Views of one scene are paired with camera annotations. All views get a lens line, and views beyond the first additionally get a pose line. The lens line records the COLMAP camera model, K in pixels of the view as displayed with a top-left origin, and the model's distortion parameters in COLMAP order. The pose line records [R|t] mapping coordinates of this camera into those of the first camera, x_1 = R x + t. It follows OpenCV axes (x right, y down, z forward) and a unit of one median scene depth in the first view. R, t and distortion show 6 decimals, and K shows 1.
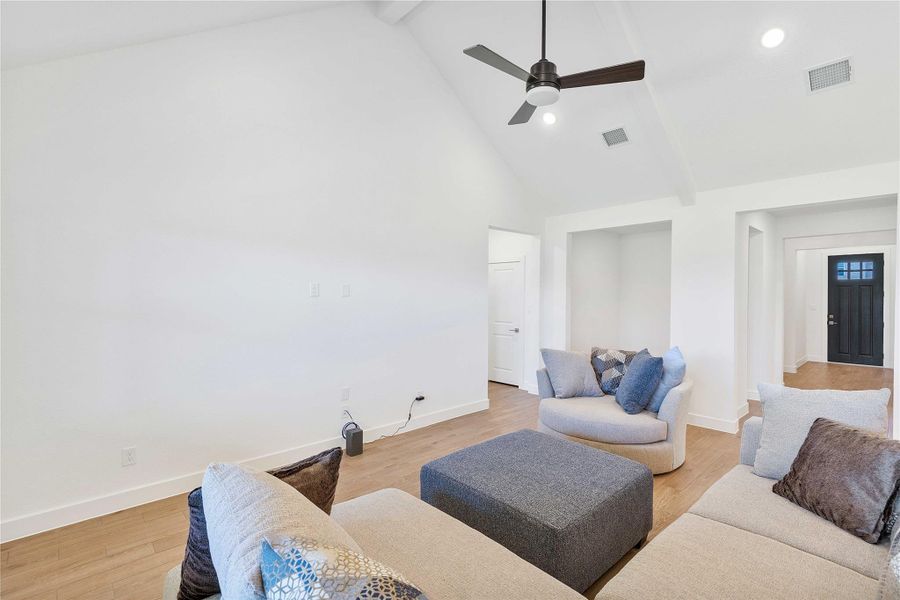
lens RADIAL K [[417.5, 0, 463.4], [0, 417.5, 297.3], [0, 0, 1]] dist [0.002350, 0.000109]
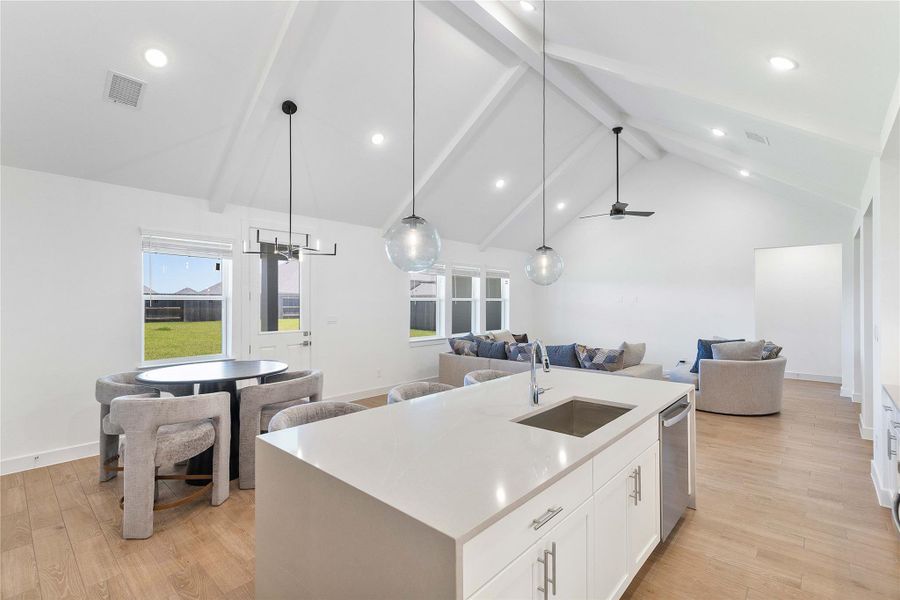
lens RADIAL K [[406.3, 0, 453.4], [0, 406.3, 297.9], [0, 0, 1]] dist [0.000773, -0.000170]
pose [[0.053336, -0.011399, -0.998512, 1.411024], [-0.003613, 0.999926, -0.011608, 0.001863], [0.998570, 0.004227, 0.053291, -0.023348]]
